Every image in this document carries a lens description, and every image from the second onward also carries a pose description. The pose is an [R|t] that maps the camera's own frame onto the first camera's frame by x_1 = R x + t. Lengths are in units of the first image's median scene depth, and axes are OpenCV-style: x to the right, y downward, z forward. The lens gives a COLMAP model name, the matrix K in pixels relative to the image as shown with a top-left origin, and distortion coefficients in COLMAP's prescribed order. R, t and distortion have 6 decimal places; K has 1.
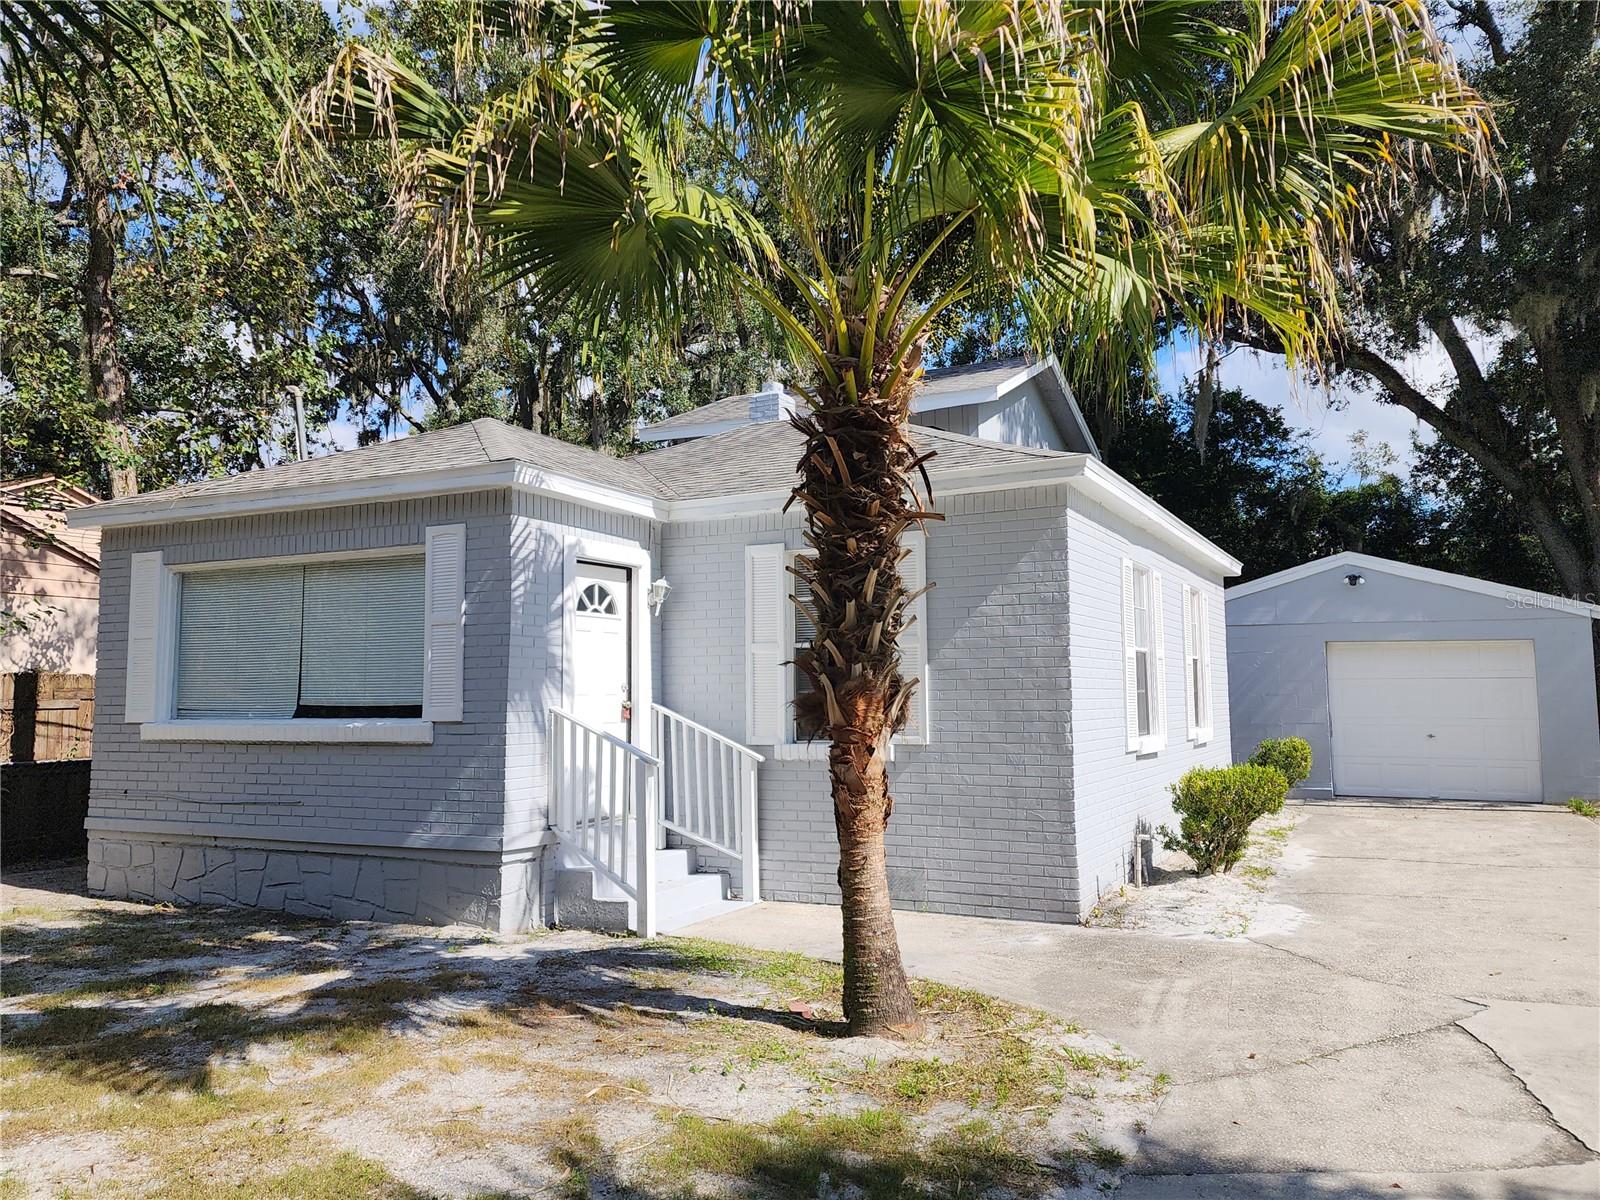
lens RADIAL K [[1070.8, 0, 799.2], [0, 1070.8, 597.0], [0, 0, 1]] dist [0.004597, 0.001443]
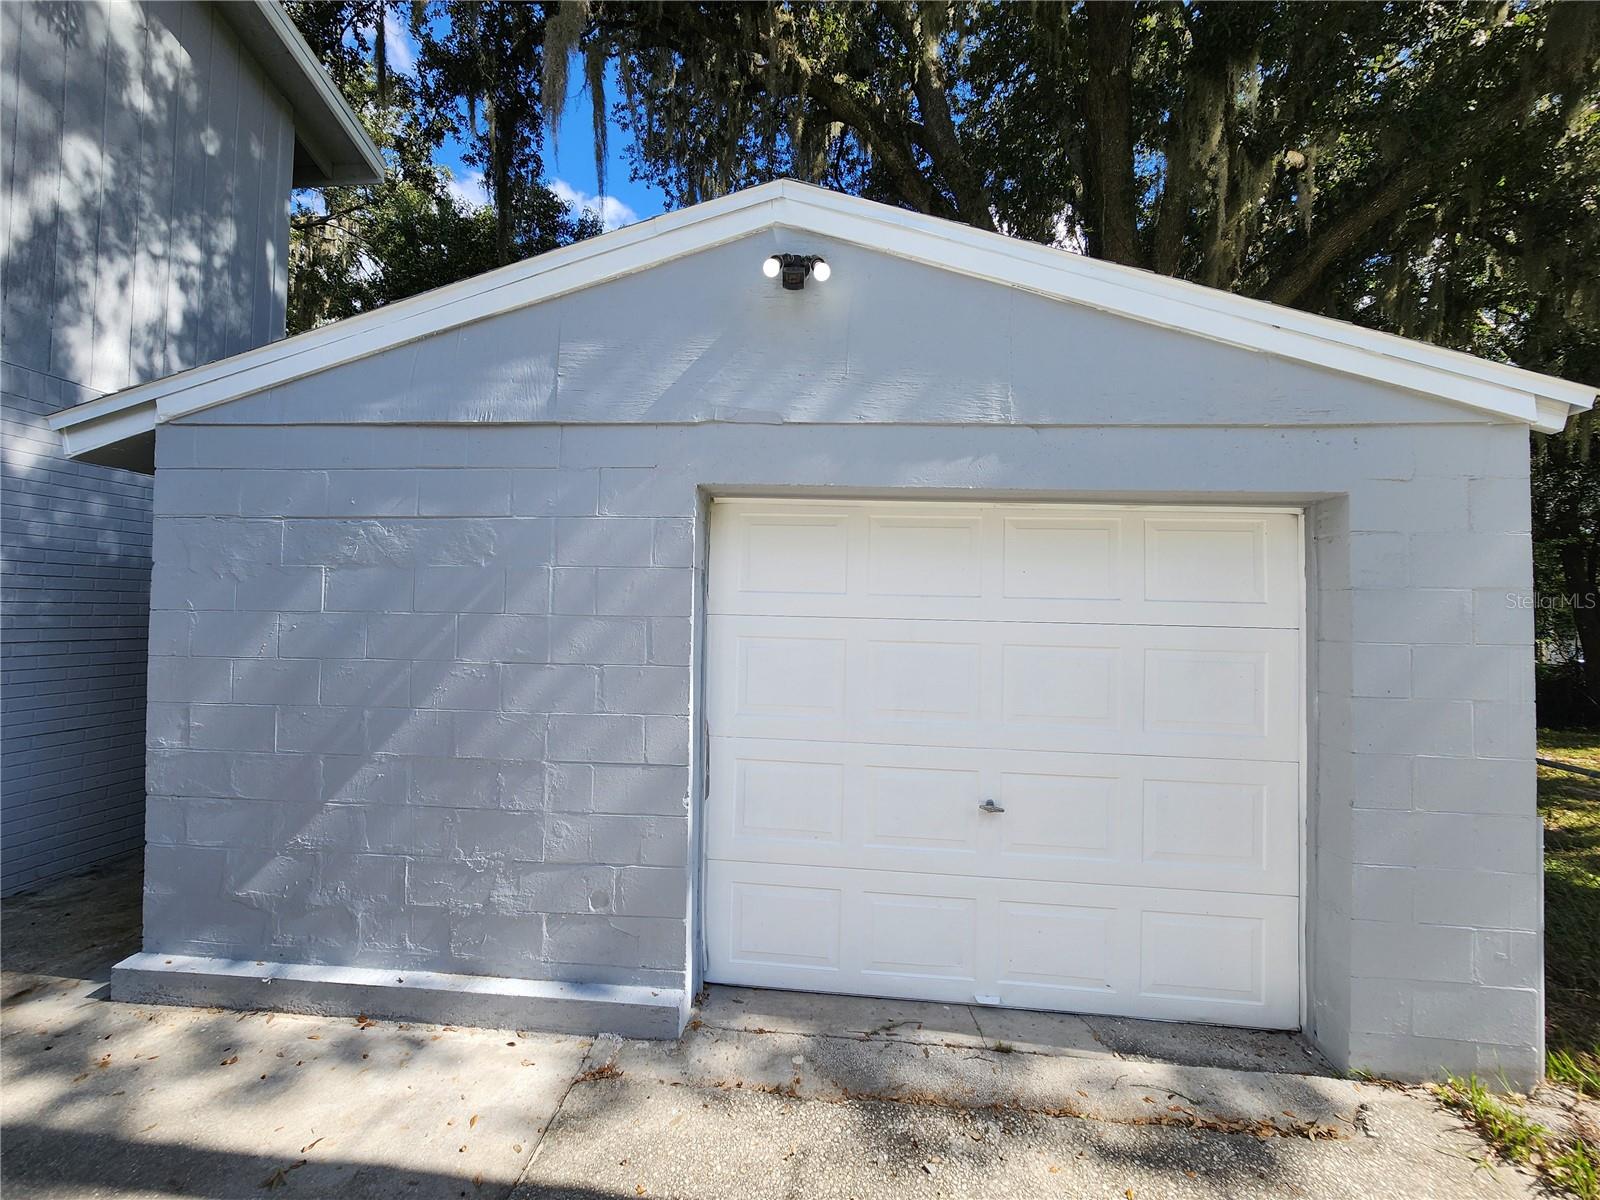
lens RADIAL K [[658.8, 0, 799.4], [0, 658.8, 601.3], [0, 0, 1]] dist [0.001123, -0.000033]
pose [[0.947761, 0.033741, 0.317193, 0.459973], [-0.055603, 0.996641, 0.060123, 0.060145], [-0.314099, -0.074619, 0.946453, 0.818490]]
